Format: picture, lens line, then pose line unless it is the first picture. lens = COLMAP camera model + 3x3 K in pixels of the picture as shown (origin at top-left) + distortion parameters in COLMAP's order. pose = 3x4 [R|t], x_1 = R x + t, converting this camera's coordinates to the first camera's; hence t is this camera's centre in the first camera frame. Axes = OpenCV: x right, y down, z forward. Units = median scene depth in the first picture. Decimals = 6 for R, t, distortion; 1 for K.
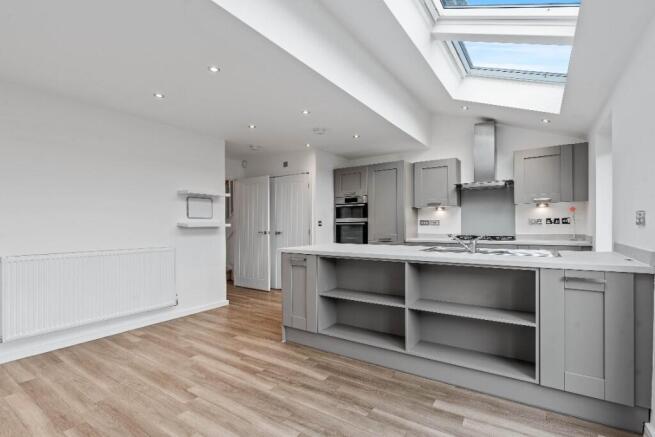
lens RADIAL K [[300.6, 0, 332.8], [0, 300.6, 223.0], [0, 0, 1]] dist [0.000355, 0.000226]
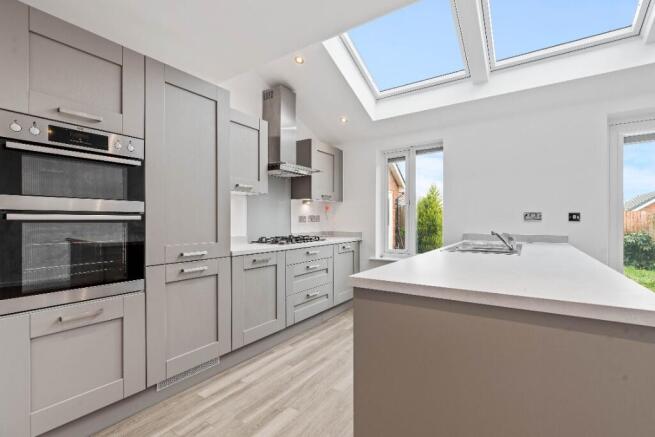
lens RADIAL K [[300.6, 0, 332.8], [0, 300.6, 223.0], [0, 0, 1]] dist [0.000355, 0.000226]
pose [[0.004854, 0.001665, 0.999987, -0.263571], [-0.007390, 0.999971, -0.001629, 0.009203], [-0.999961, -0.007382, 0.004866, 0.792504]]
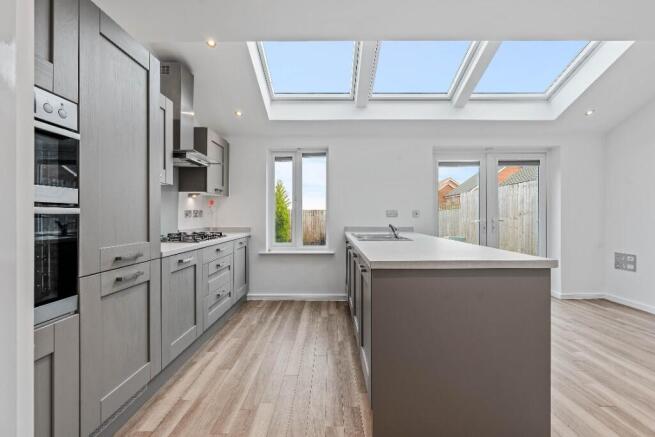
lens RADIAL K [[296.4, 0, 327.5], [0, 296.4, 218.5], [0, 0, 1]] dist [0.000677, 0.000124]
pose [[-0.546471, 0.002080, 0.837476, -0.239826], [-0.002568, 0.999988, -0.004159, 0.011072], [-0.837474, -0.004424, -0.546459, 0.992892]]
